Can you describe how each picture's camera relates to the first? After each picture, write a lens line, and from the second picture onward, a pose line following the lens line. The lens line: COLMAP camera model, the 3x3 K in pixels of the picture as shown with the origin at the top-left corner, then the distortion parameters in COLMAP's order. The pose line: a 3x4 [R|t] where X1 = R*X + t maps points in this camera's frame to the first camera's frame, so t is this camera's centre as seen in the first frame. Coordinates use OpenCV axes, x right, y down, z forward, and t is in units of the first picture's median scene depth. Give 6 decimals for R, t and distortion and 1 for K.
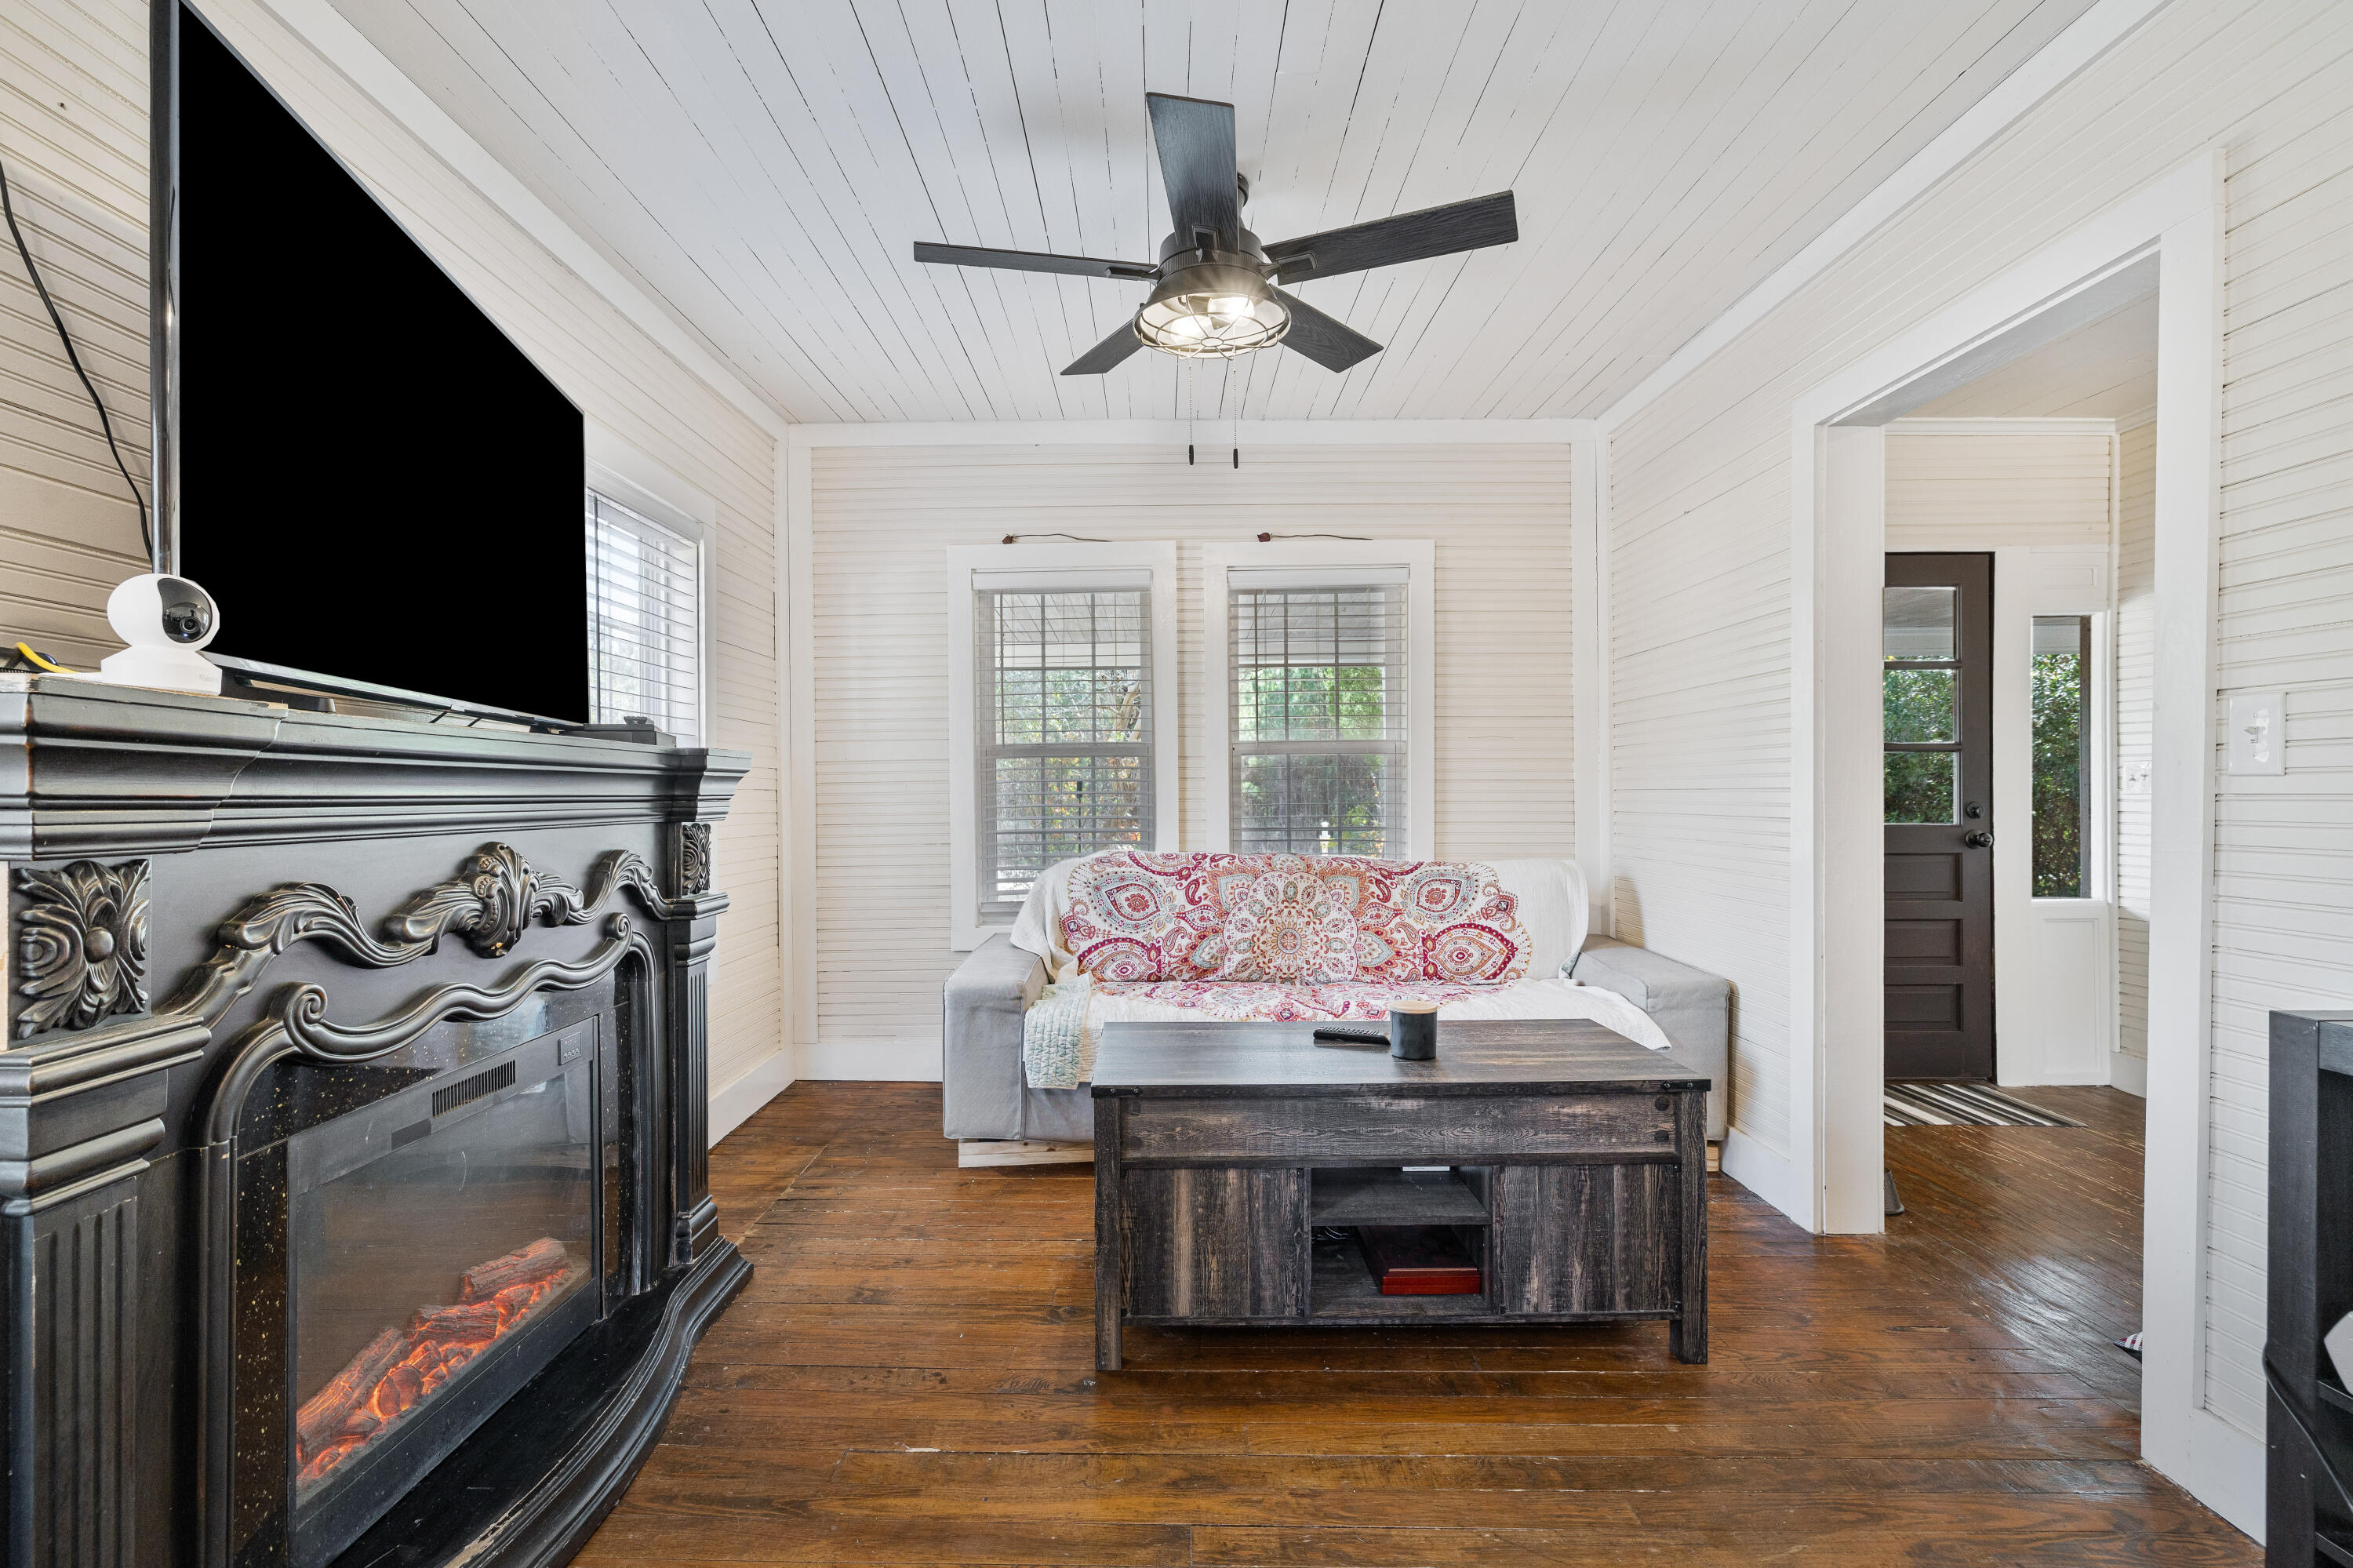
lens RADIAL K [[1032.9, 0, 1164.9], [0, 1032.9, 791.4], [0, 0, 1]] dist [-0.000341, -0.000167]
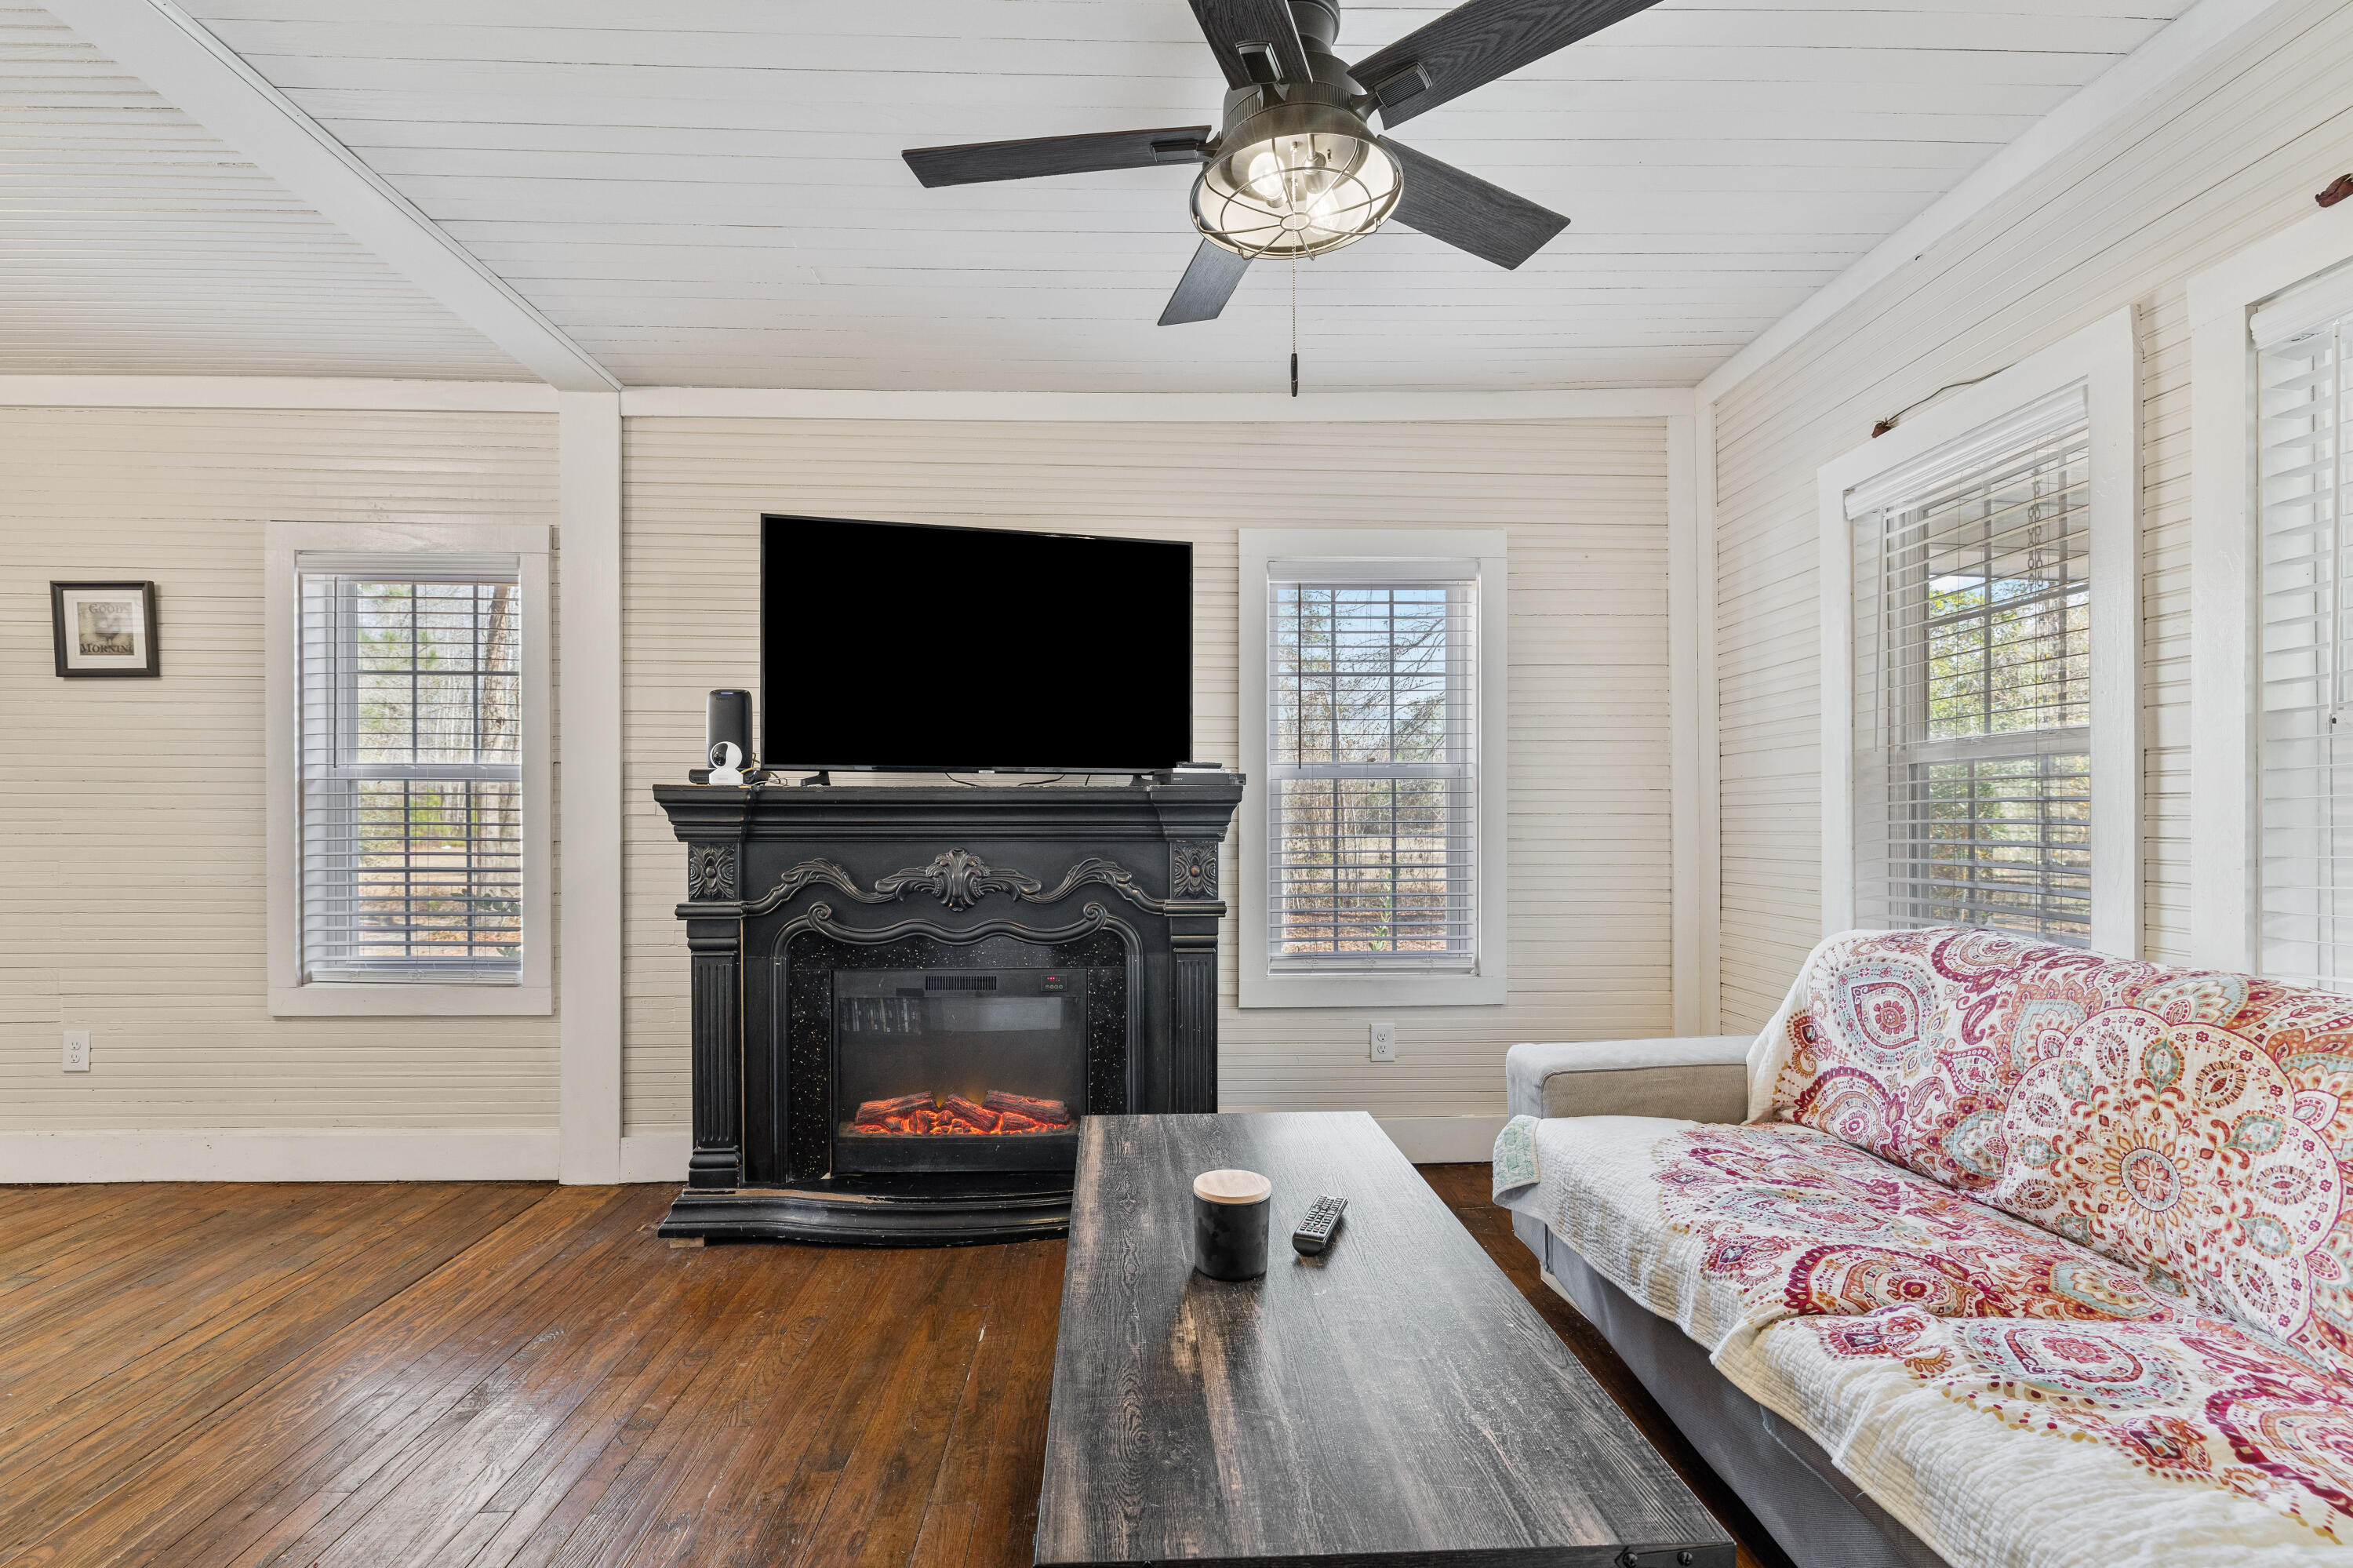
lens RADIAL K [[1032.9, 0, 1173.3], [0, 1032.9, 809.7], [0, 0, 1]] dist [-0.000341, -0.000167]
pose [[0.047377, 0.001618, -0.998876, 0.524617], [0.002911, 0.999994, 0.001758, -0.008277], [0.998873, -0.002991, 0.047372, 0.583827]]
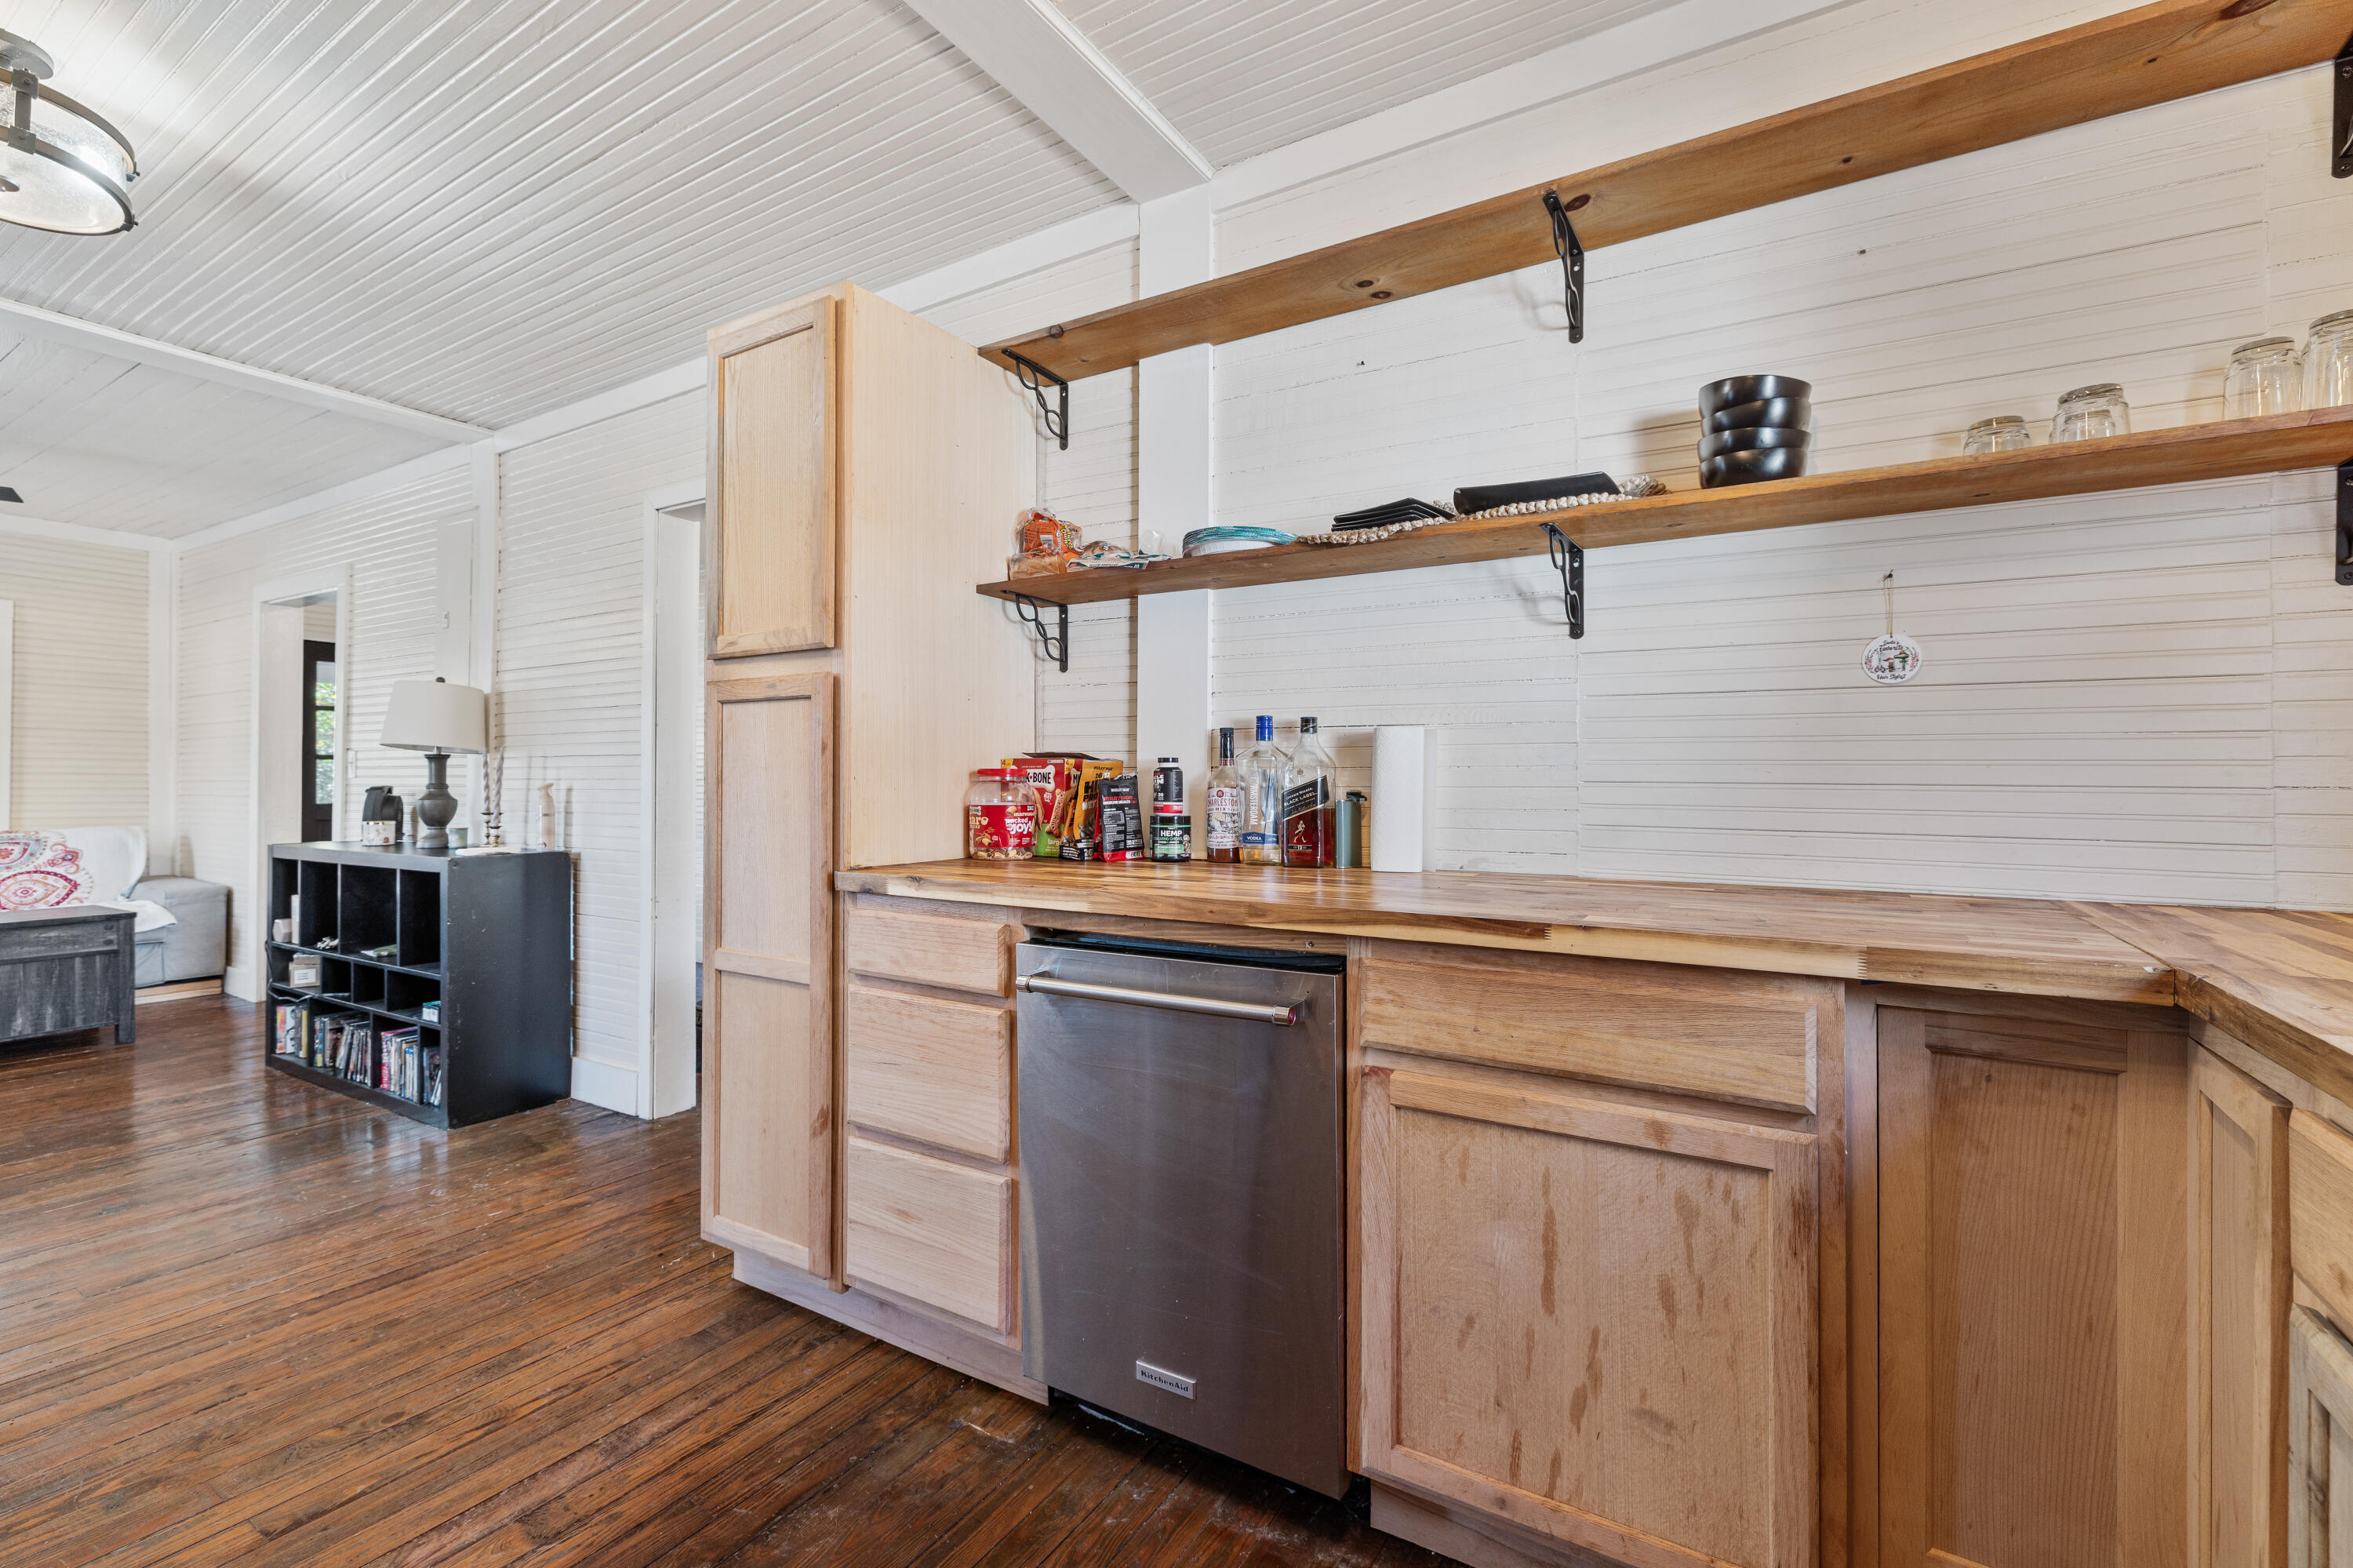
lens RADIAL K [[1032.9, 0, 1167.7], [0, 1032.9, 774.6], [0, 0, 1]] dist [-0.000341, -0.000167]
pose [[0.532853, 0.009973, 0.846149, -0.096772], [-0.000077, 0.999931, -0.011738, 0.007009], [-0.846208, 0.006190, 0.532817, -1.187597]]
